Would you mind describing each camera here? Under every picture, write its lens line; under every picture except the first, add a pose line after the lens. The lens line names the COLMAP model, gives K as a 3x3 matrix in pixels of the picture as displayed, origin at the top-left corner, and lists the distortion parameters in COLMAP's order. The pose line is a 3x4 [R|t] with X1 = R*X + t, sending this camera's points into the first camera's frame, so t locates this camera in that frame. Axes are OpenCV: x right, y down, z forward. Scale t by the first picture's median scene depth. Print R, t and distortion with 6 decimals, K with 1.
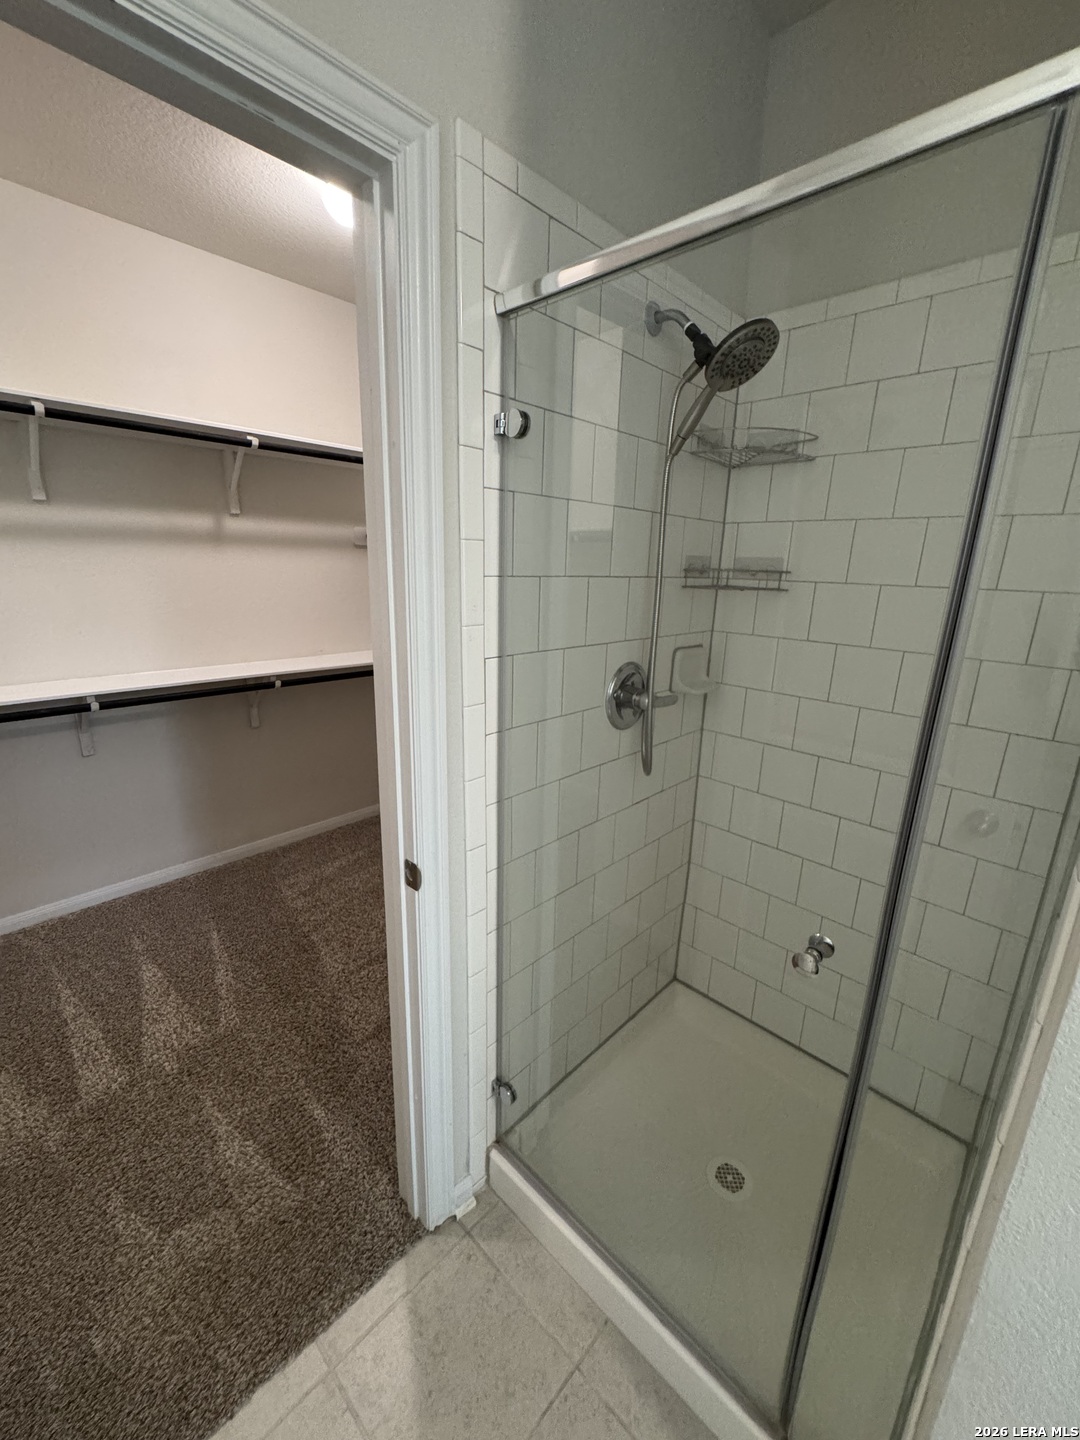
lens RADIAL K [[579.6, 0, 543.4], [0, 579.6, 720.1], [0, 0, 1]] dist [-0.002623, 0.000698]
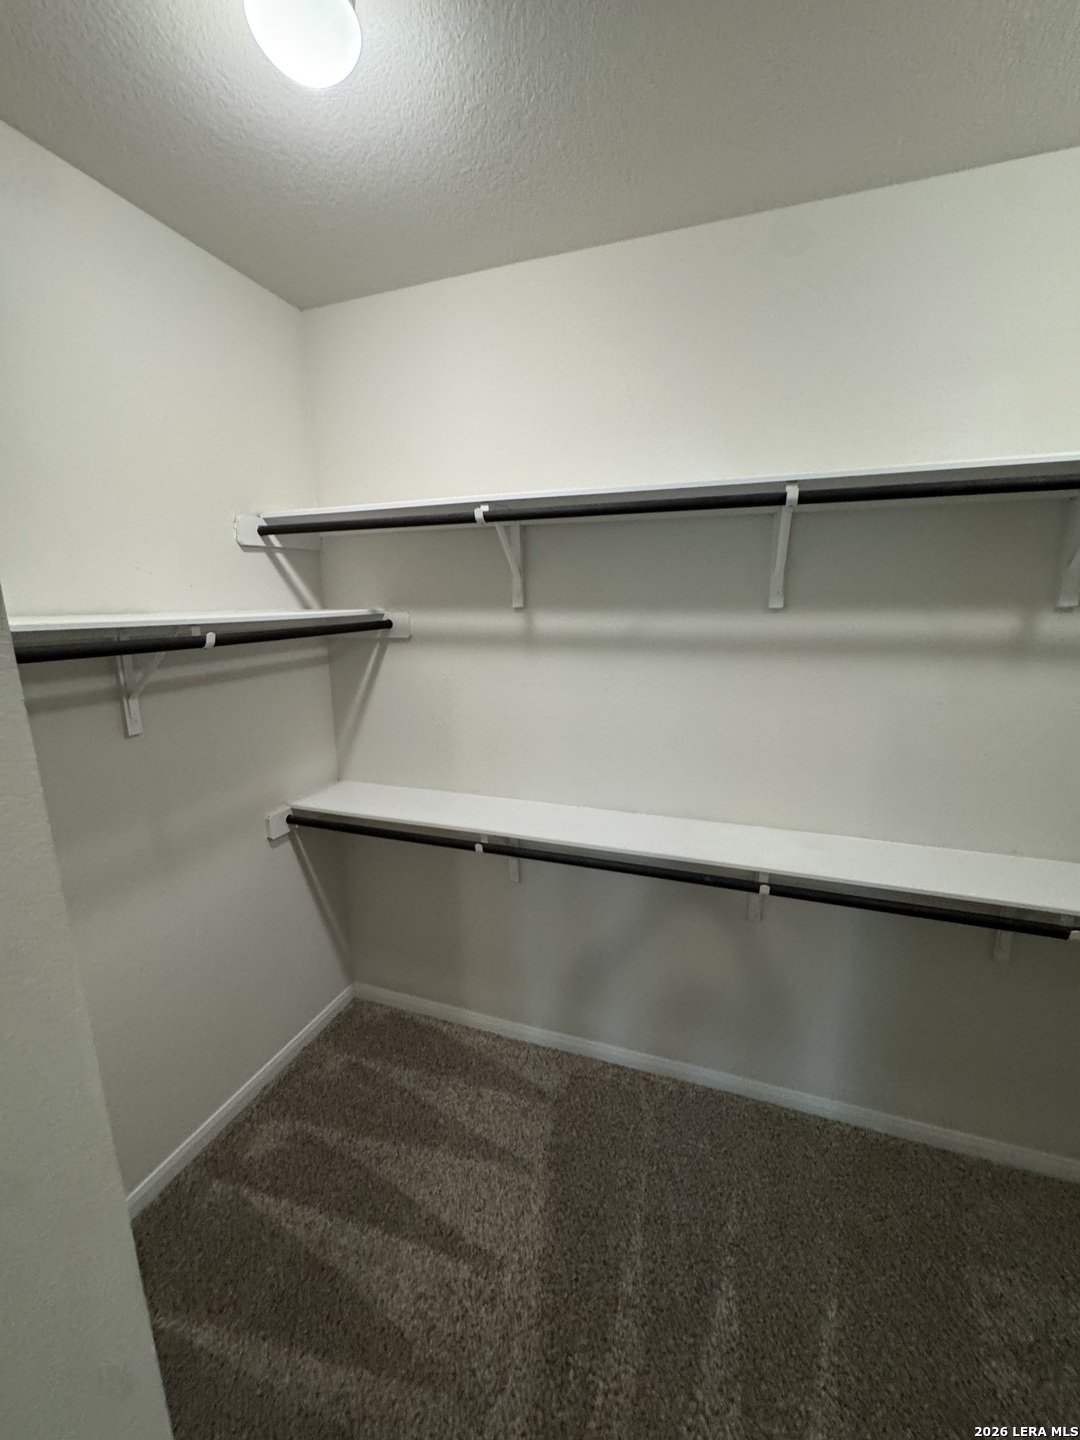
lens RADIAL K [[579.6, 0, 541.3], [0, 579.6, 722.5], [0, 0, 1]] dist [-0.002623, 0.000698]
pose [[0.412289, 0.160012, -0.896891, -0.272804], [-0.219241, 0.972951, 0.072800, -0.217019], [0.884280, 0.166620, 0.436218, 0.401159]]
